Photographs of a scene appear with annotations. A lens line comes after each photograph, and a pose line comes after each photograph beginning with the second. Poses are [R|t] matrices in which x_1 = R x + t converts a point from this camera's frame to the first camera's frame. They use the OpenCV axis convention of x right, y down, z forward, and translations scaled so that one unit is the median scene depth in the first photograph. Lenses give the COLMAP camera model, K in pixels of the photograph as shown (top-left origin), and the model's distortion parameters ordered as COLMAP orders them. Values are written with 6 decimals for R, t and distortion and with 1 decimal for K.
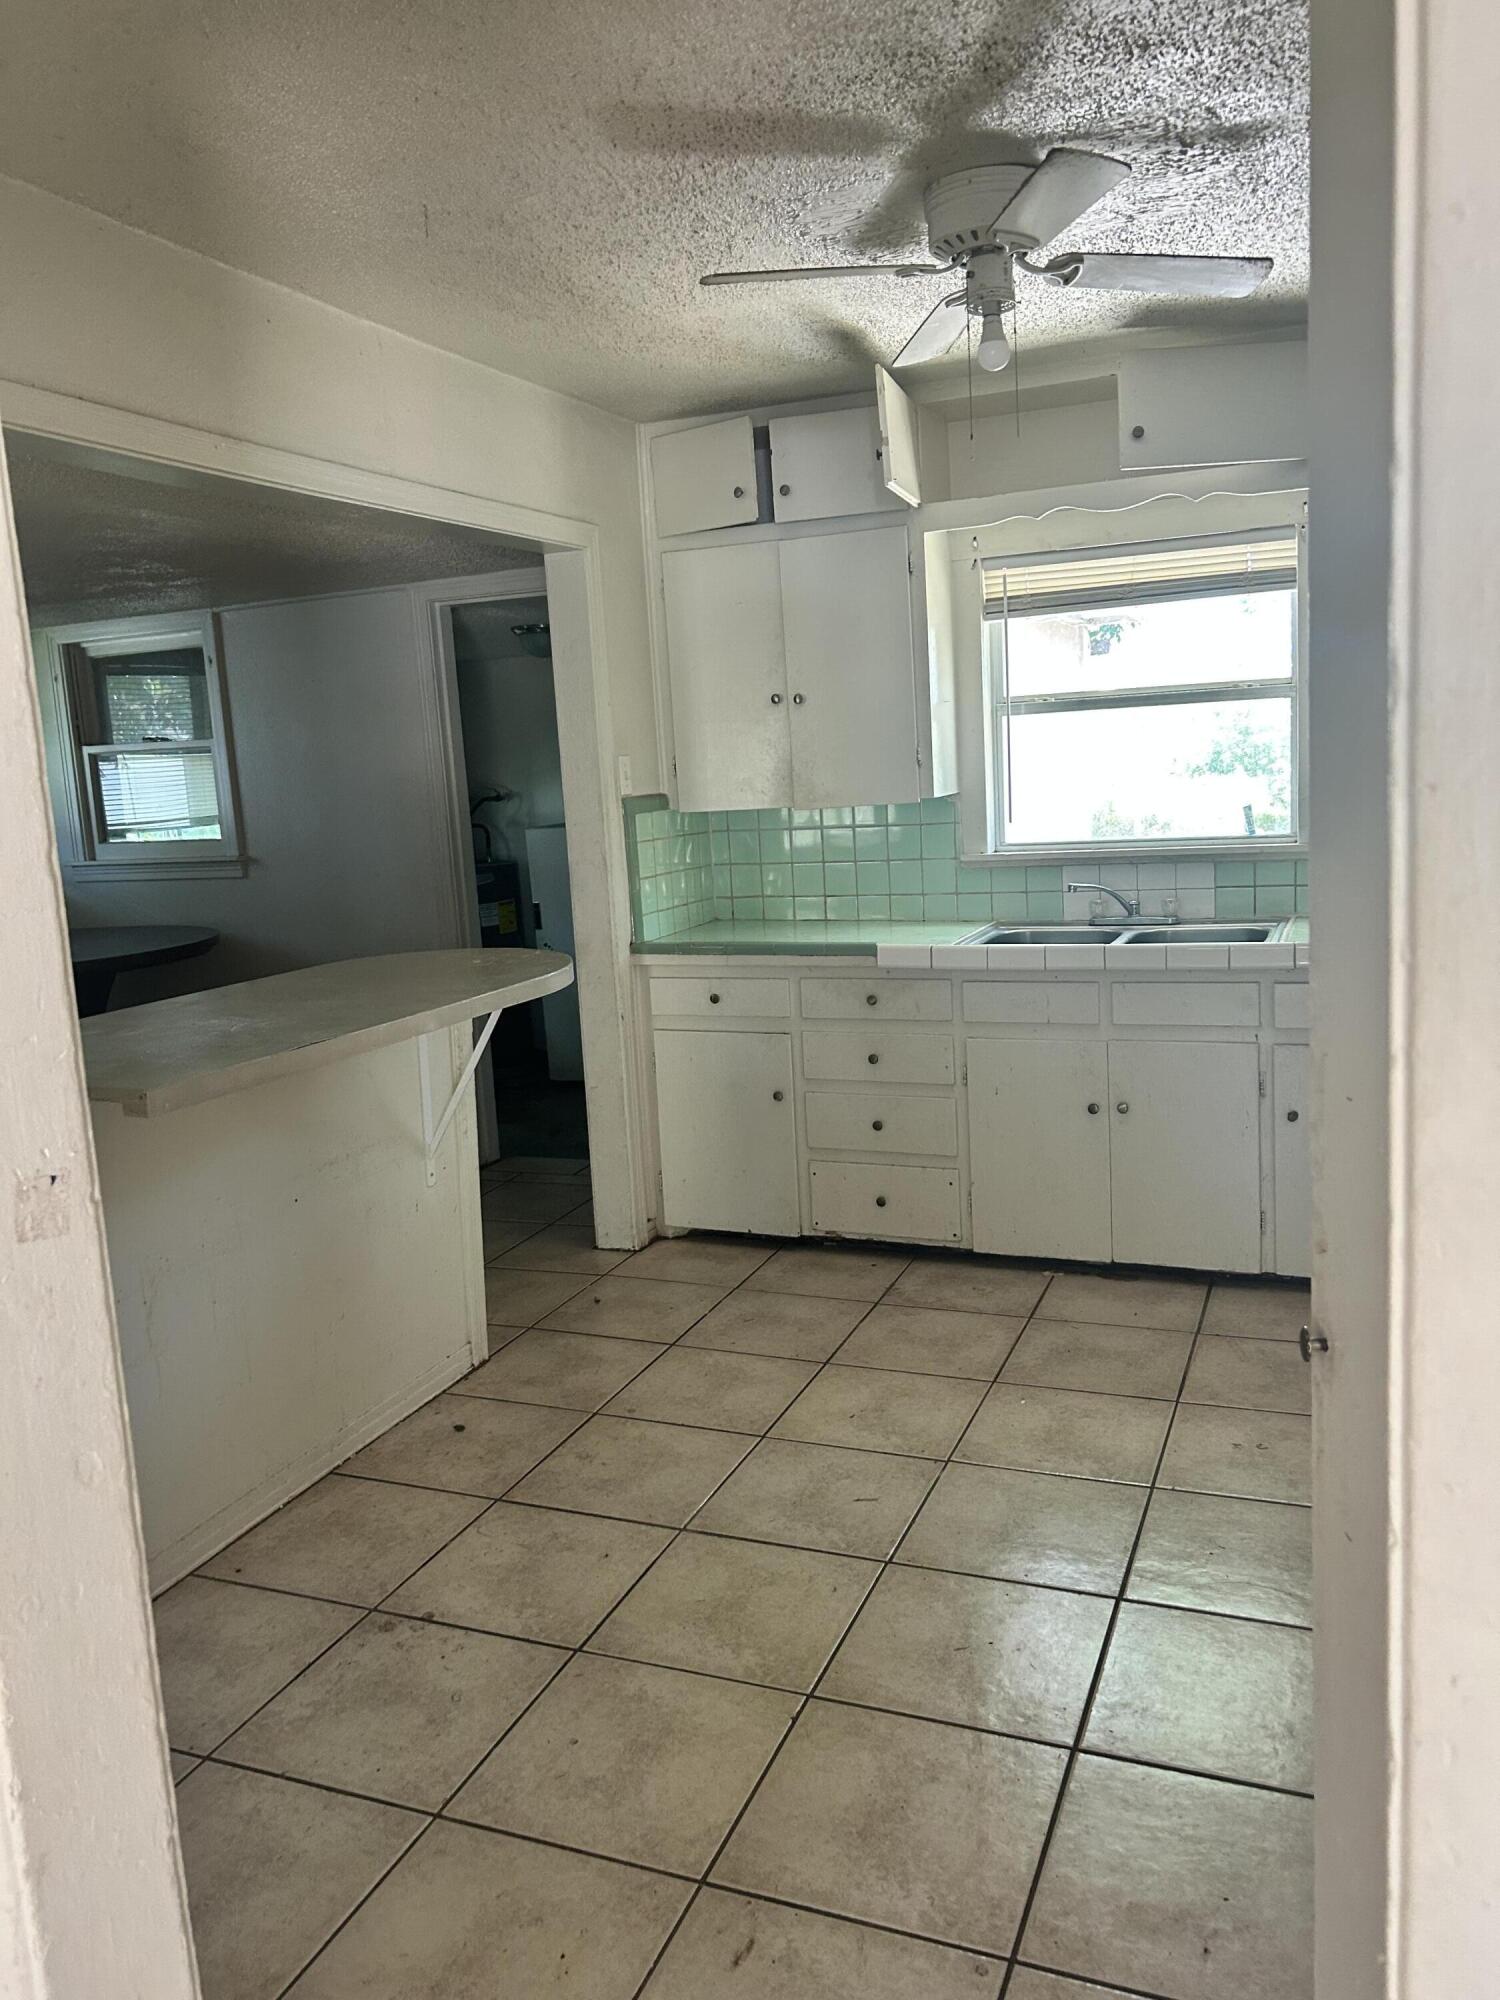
lens RADIAL K [[1530.2, 0, 753.9], [0, 1530.2, 1000.4], [0, 0, 1]] dist [-0.012454, -0.002061]
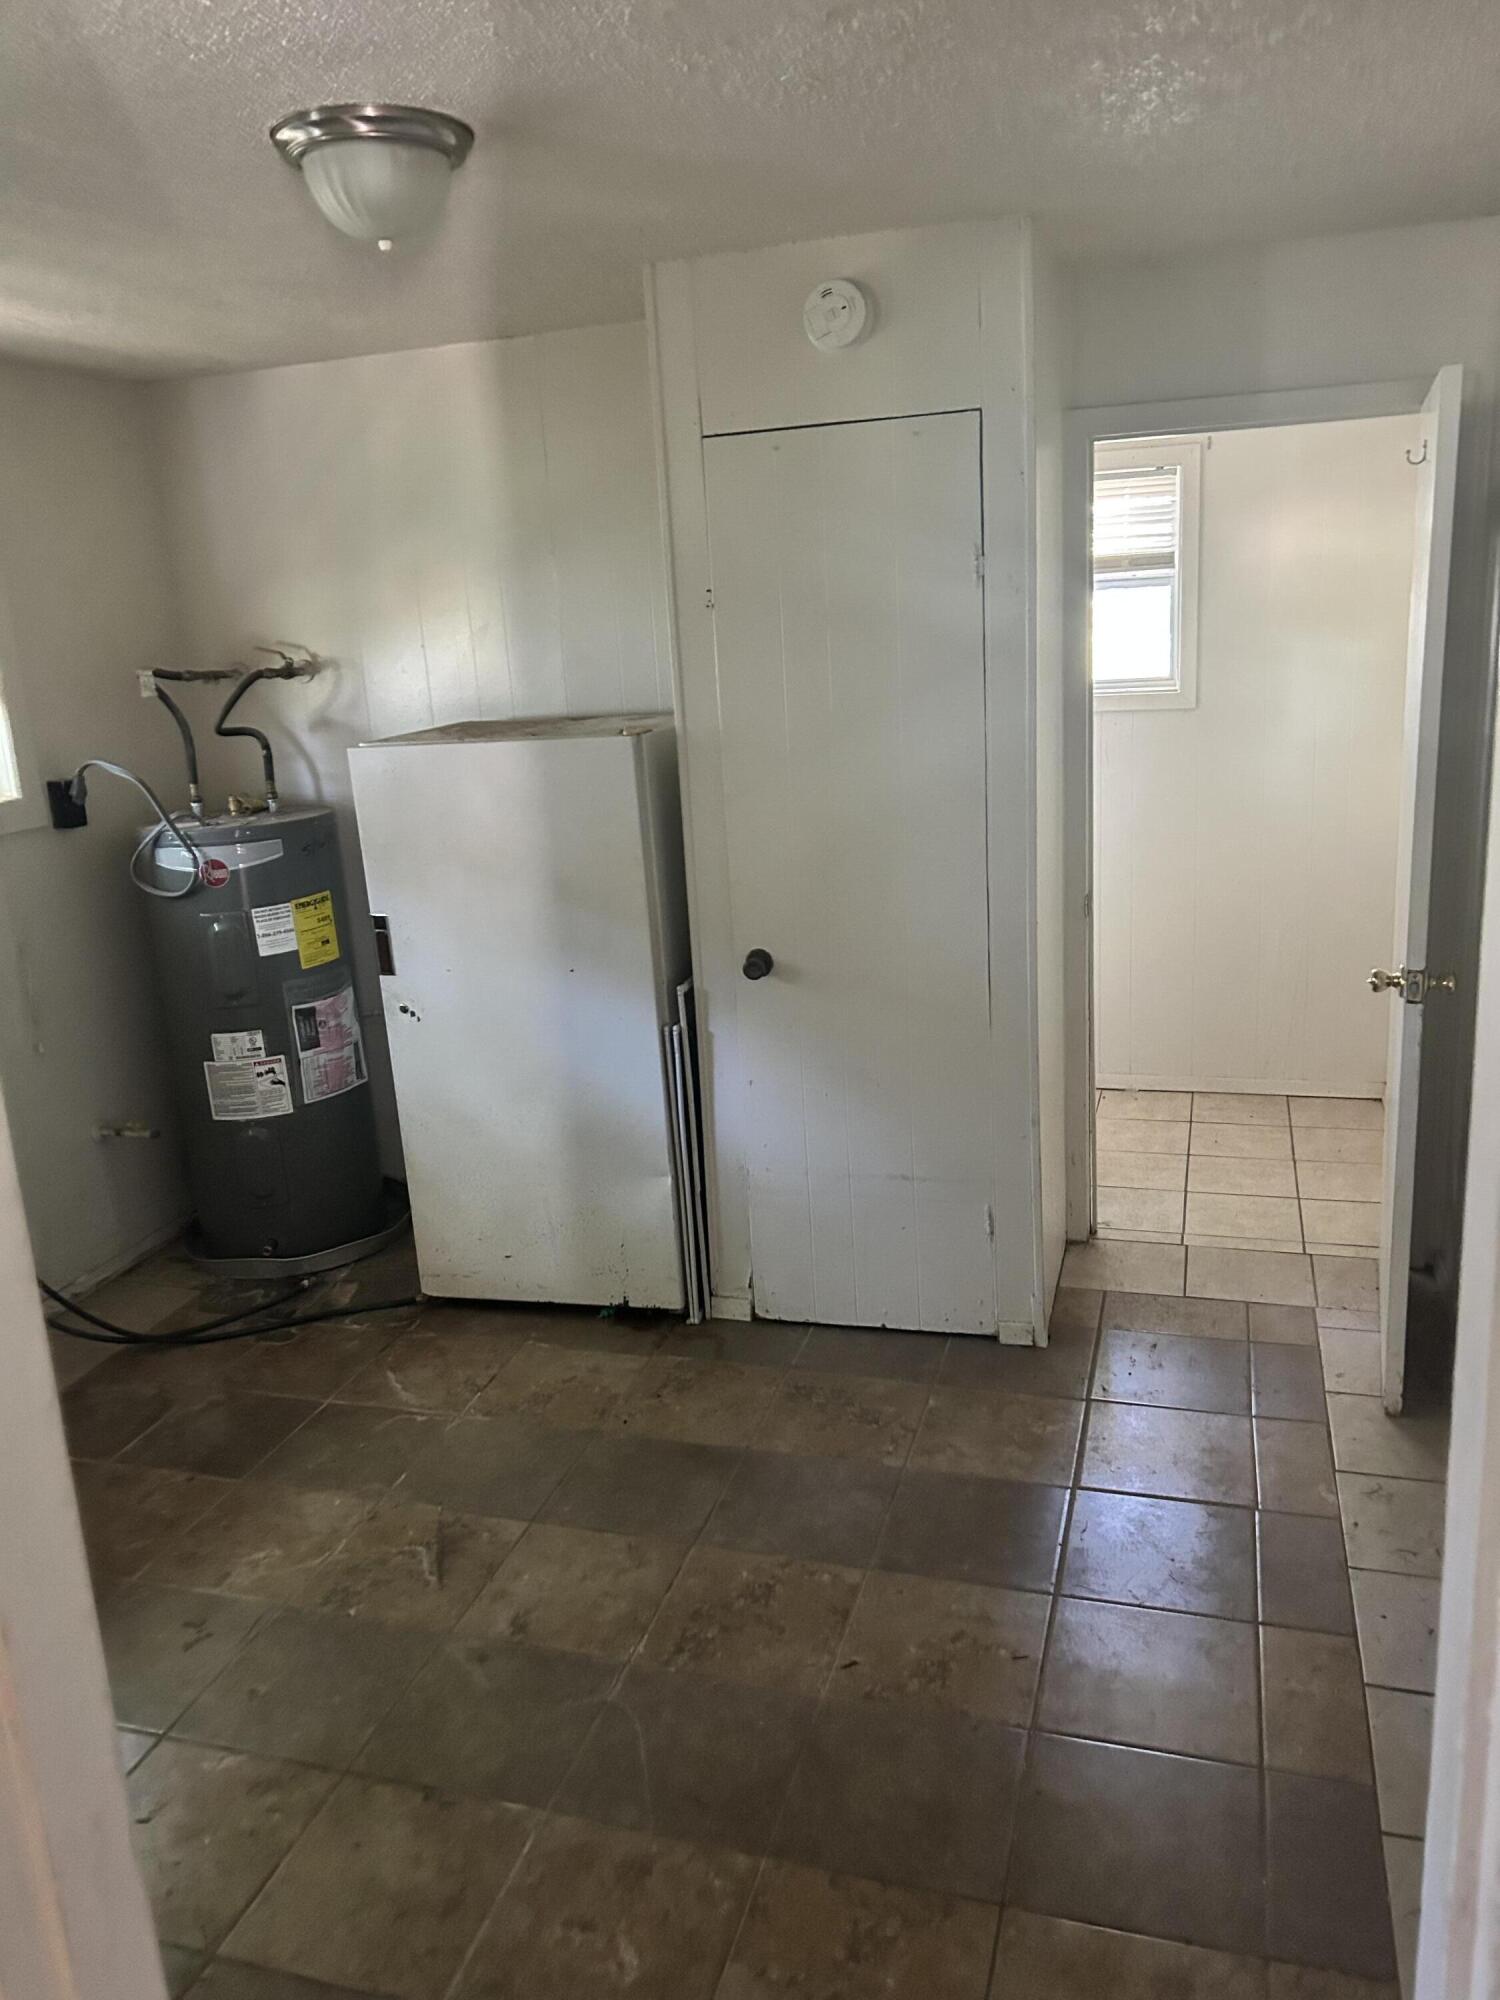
lens RADIAL K [[1530.2, 0, 747.6], [0, 1530.2, 997.8], [0, 0, 1]] dist [-0.012454, -0.002061]
pose [[0.995092, -0.025310, 0.095664, -0.073796], [0.017283, 0.996331, 0.083819, -0.069304], [-0.097435, -0.081754, 0.991878, 0.511918]]
